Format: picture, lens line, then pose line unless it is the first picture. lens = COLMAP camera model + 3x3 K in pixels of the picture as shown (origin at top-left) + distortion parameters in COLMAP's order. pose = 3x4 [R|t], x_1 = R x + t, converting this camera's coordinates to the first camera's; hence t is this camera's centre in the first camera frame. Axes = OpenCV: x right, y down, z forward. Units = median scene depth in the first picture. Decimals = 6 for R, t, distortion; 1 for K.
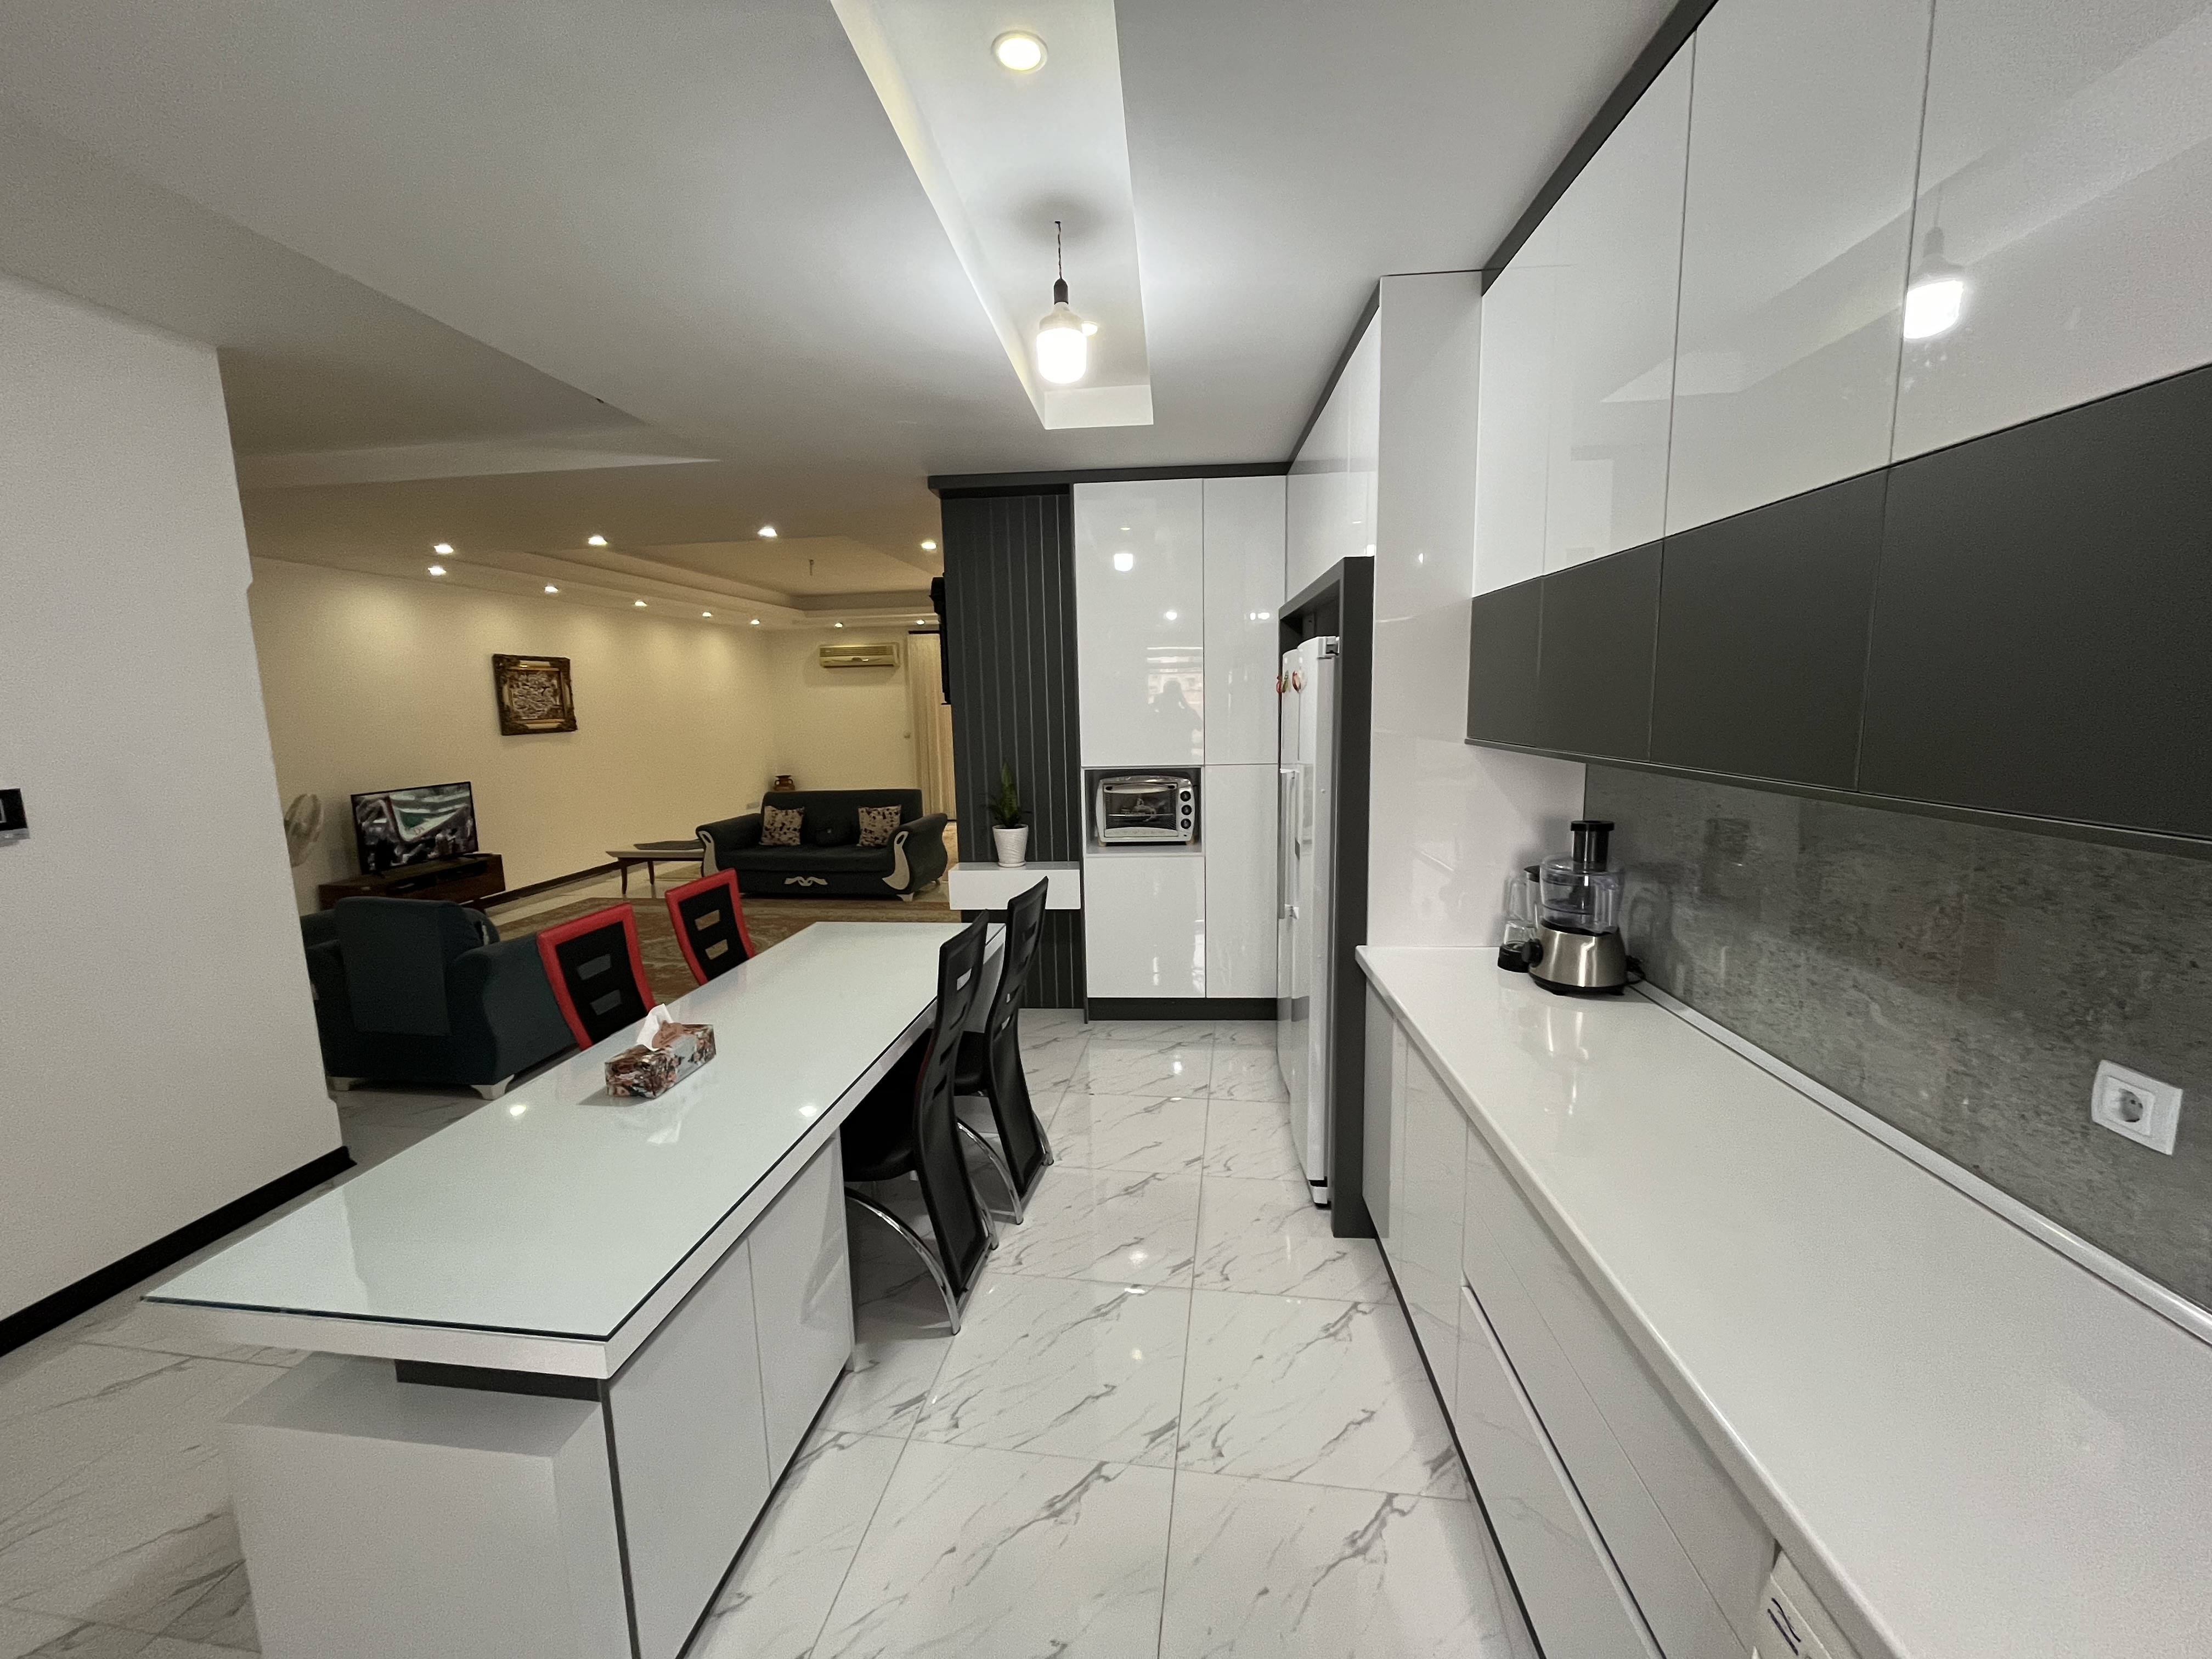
lens RADIAL K [[896.1, 0, 1100.0], [0, 896.1, 828.8], [0, 0, 1]] dist [-0.001942, -0.000335]
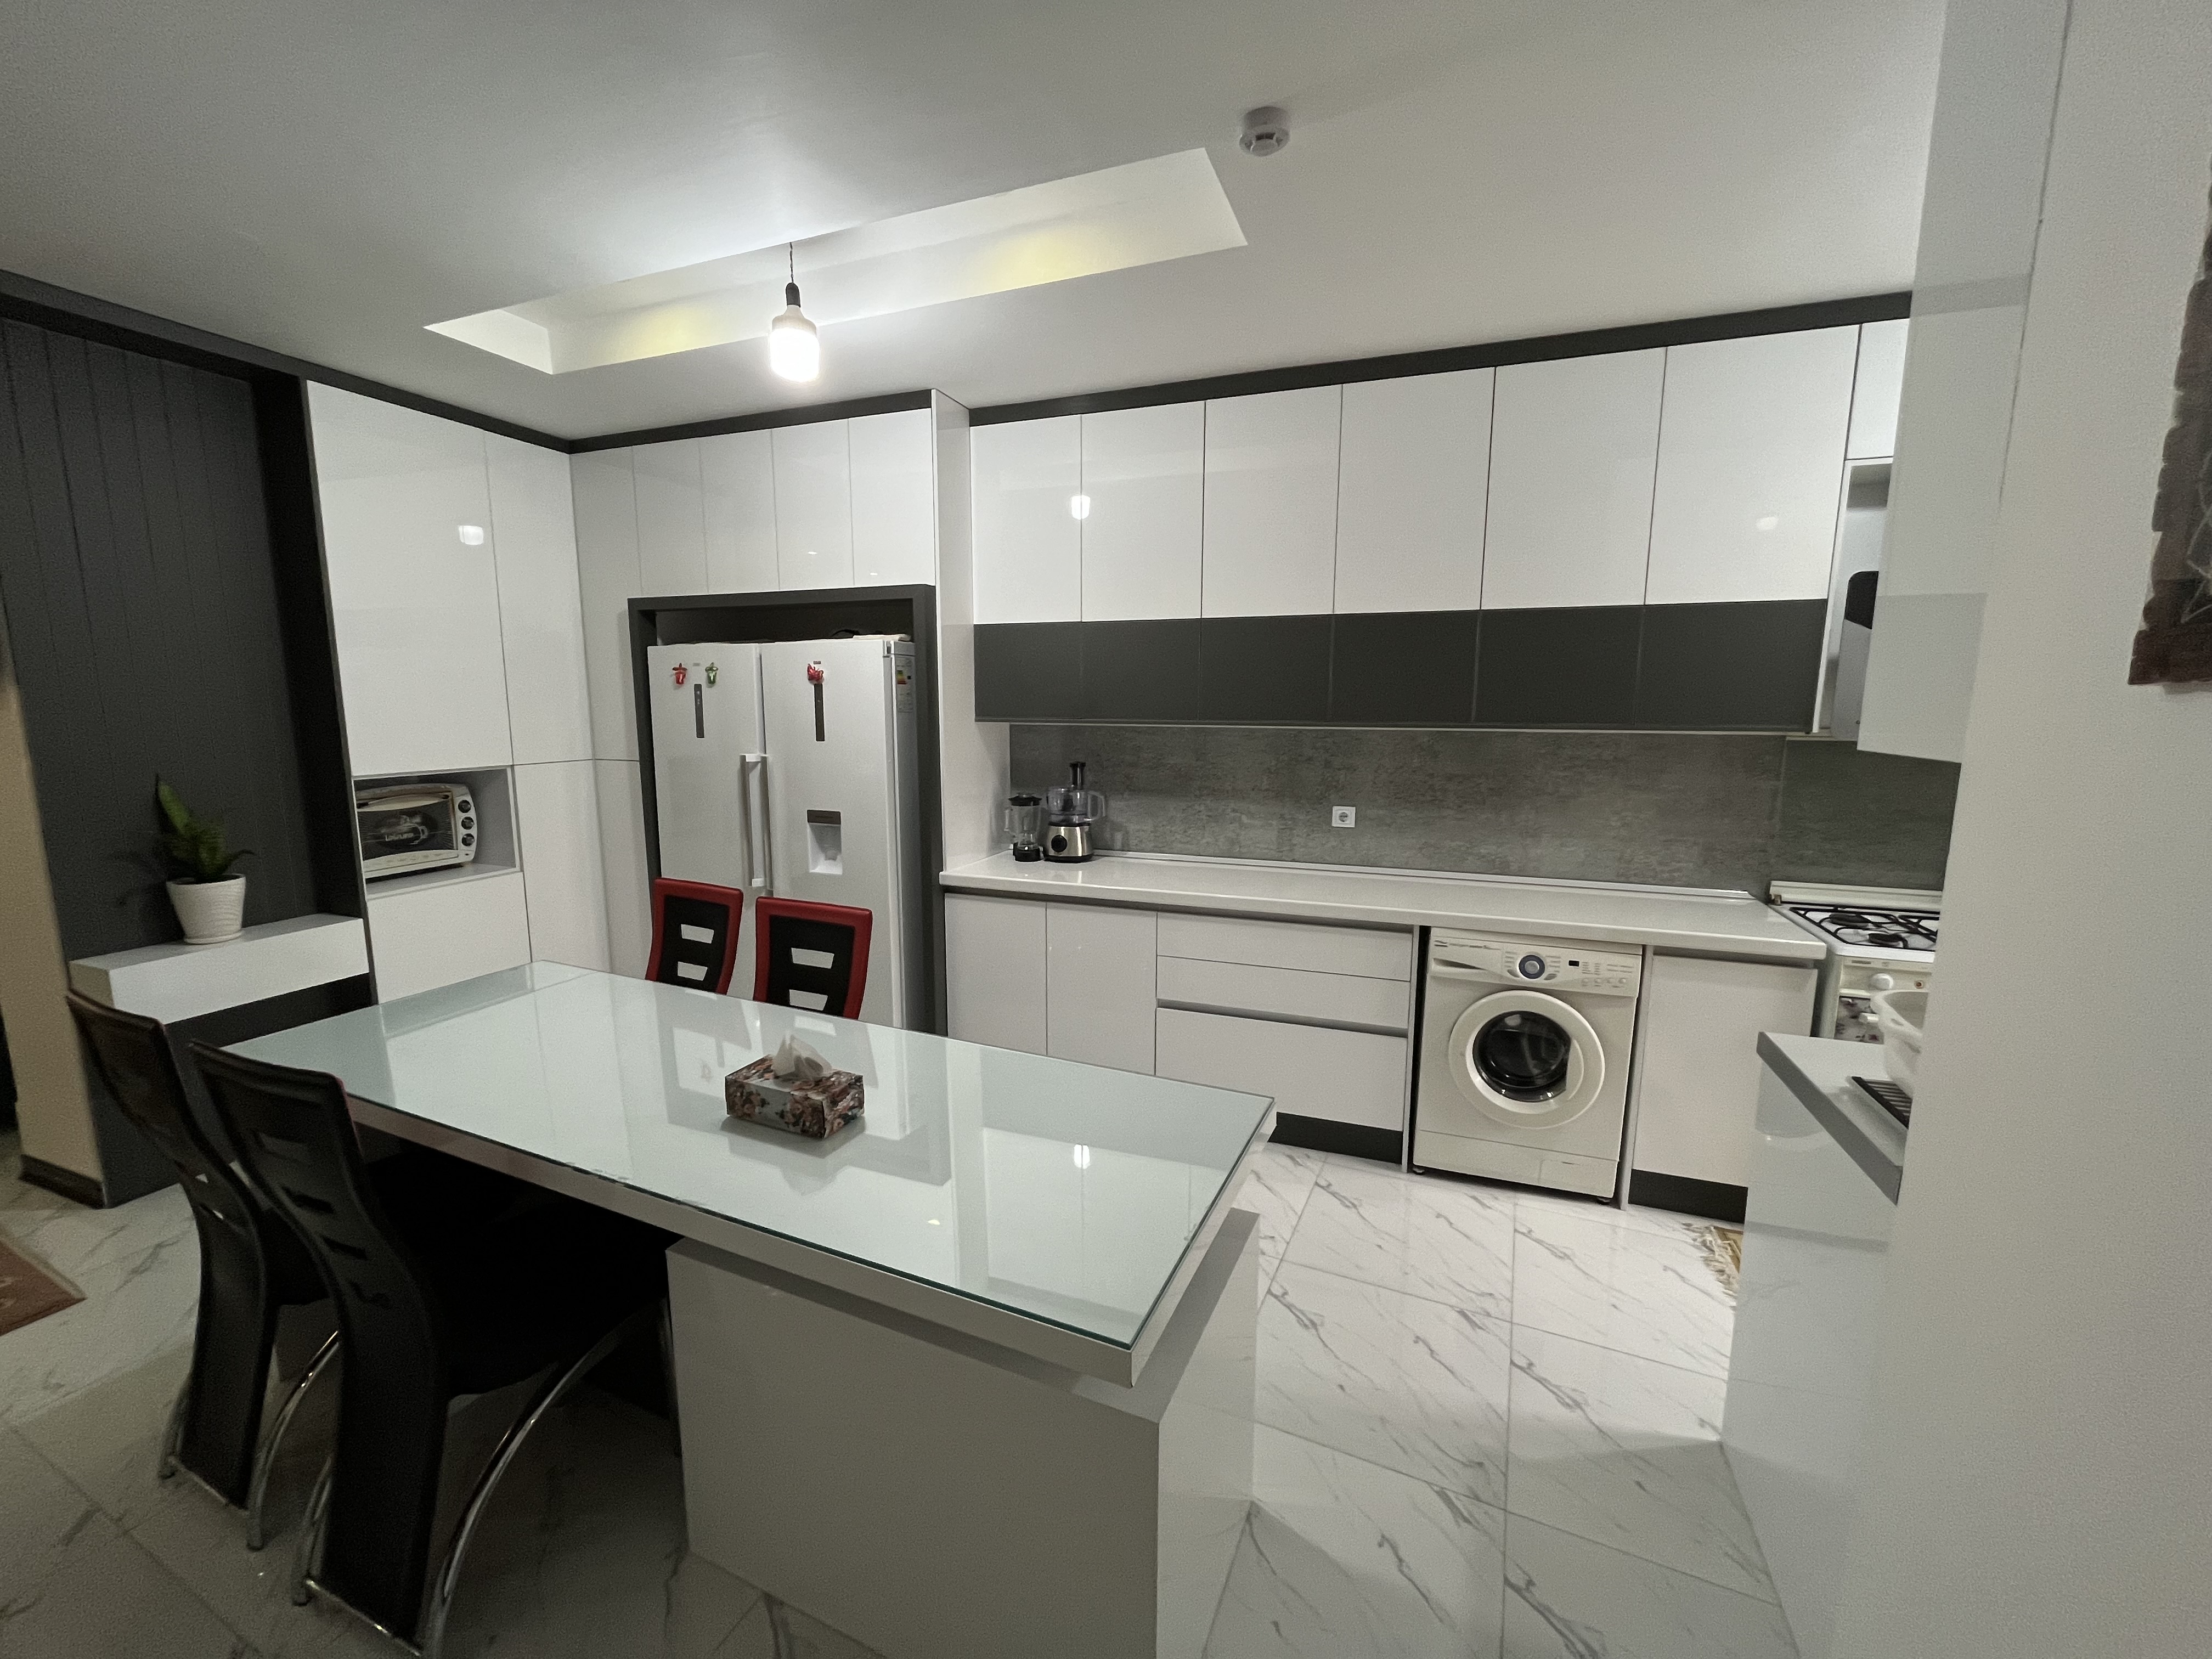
lens RADIAL K [[896.1, 0, 1116.4], [0, 896.1, 824.9], [0, 0, 1]] dist [-0.001942, -0.000335]
pose [[0.273506, -0.115576, 0.954901, -0.313546], [0.129994, 0.988088, 0.082360, -0.005769], [-0.953046, 0.101605, 0.285272, 0.120873]]
